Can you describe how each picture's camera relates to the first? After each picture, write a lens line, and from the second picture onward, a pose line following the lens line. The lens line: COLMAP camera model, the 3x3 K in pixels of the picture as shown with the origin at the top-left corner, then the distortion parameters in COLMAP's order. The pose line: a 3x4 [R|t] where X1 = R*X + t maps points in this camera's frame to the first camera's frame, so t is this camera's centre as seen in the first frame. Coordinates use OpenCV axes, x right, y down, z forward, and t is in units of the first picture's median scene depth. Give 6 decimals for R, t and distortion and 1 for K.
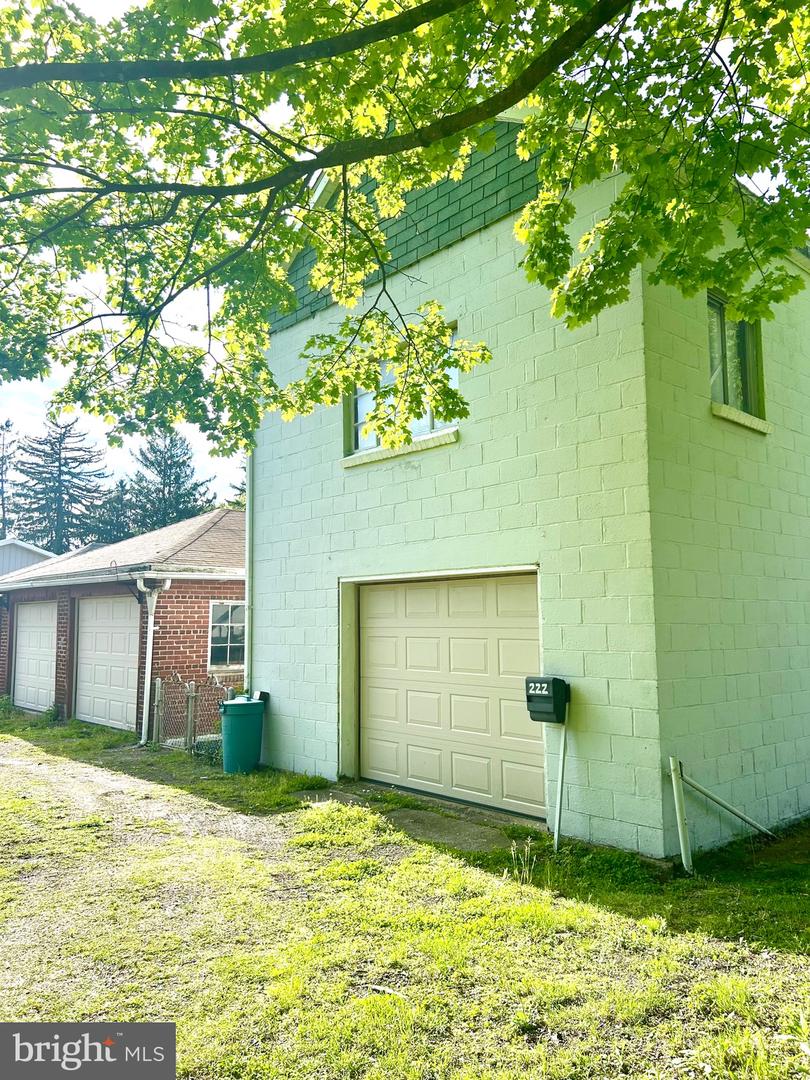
lens RADIAL K [[817.1, 0, 397.9], [0, 817.1, 540.2], [0, 0, 1]] dist [0.050454, -0.005418]
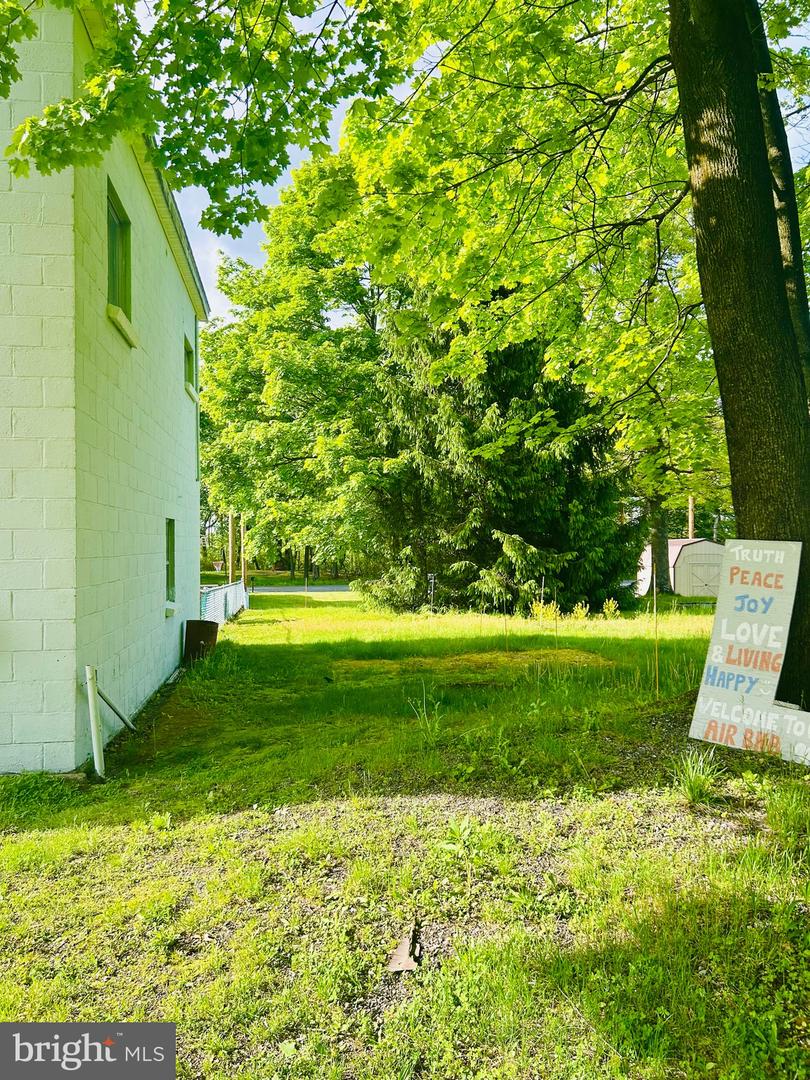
lens RADIAL K [[817.1, 0, 400.1], [0, 817.1, 535.2], [0, 0, 1]] dist [0.050454, -0.005418]
pose [[0.606428, 0.005127, 0.795122, -0.219352], [-0.077134, 0.995642, 0.052410, 0.032713], [-0.791388, -0.093114, 0.604181, 0.144976]]
